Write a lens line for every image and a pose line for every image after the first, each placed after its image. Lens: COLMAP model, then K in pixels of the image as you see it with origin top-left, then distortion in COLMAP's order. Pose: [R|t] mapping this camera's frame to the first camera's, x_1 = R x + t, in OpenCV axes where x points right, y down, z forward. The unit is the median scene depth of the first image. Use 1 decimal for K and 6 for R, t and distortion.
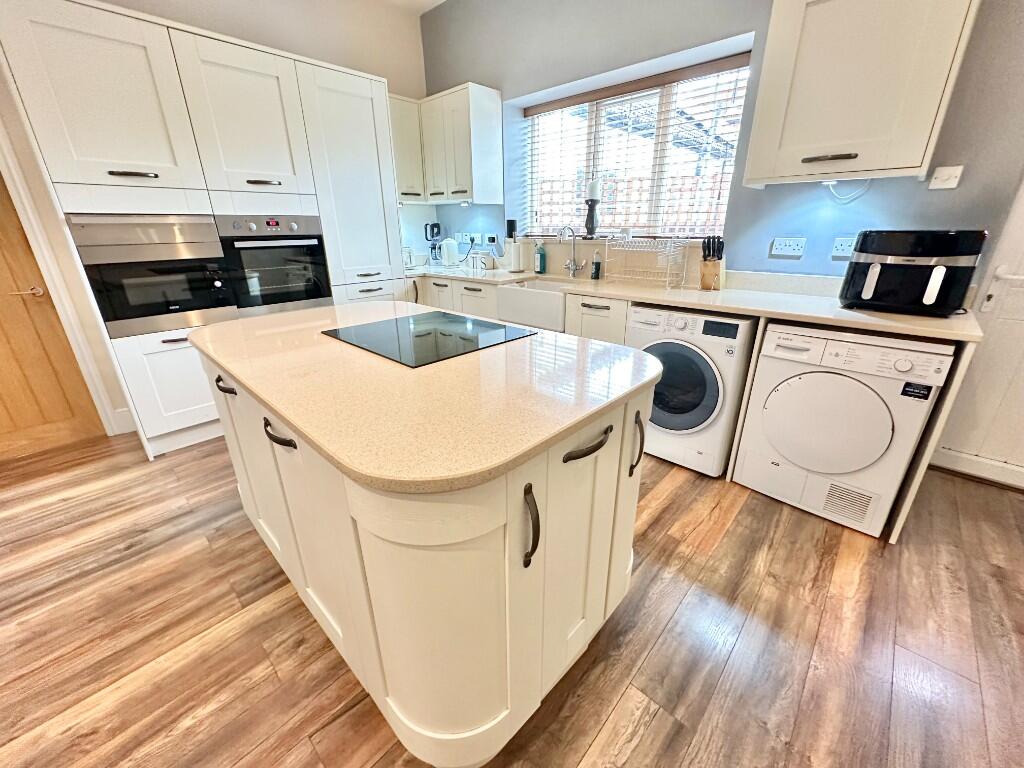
lens RADIAL K [[407.0, 0, 512.1], [0, 407.0, 383.7], [0, 0, 1]] dist [-0.003181, -0.000145]
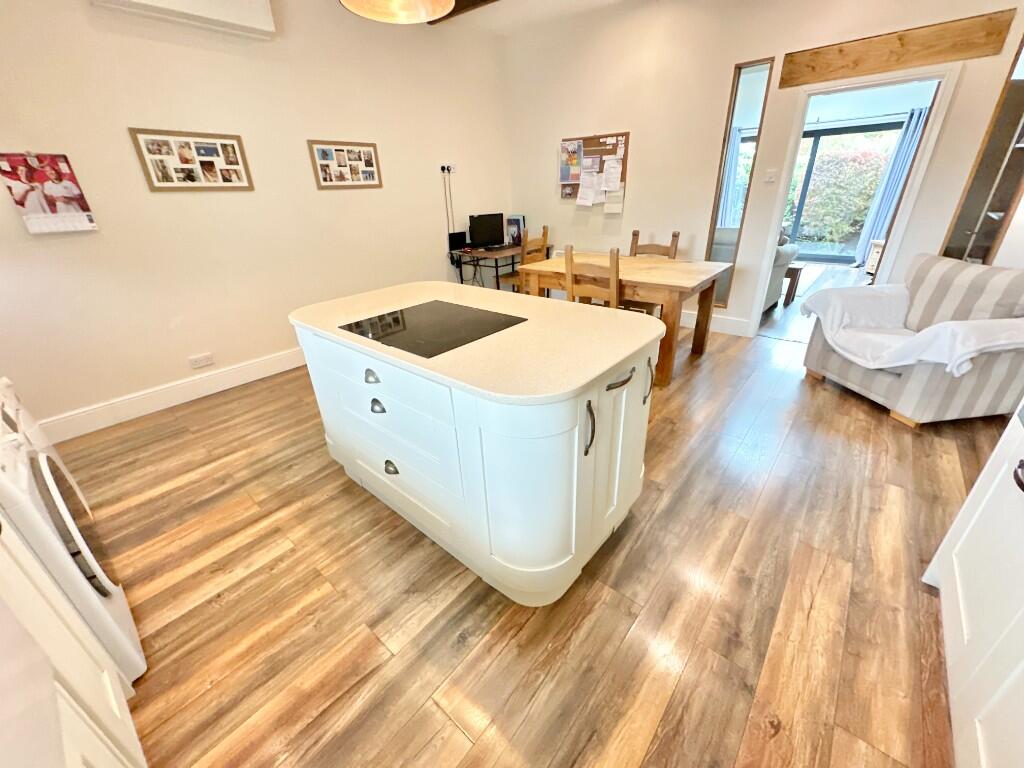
lens RADIAL K [[407.0, 0, 512.0], [0, 407.0, 386.0], [0, 0, 1]] dist [-0.003181, -0.000145]
pose [[-0.997626, 0.063064, -0.027661, -0.338322], [0.023702, 0.691589, 0.721902, -0.730511], [0.064657, 0.719533, -0.691442, 1.707253]]
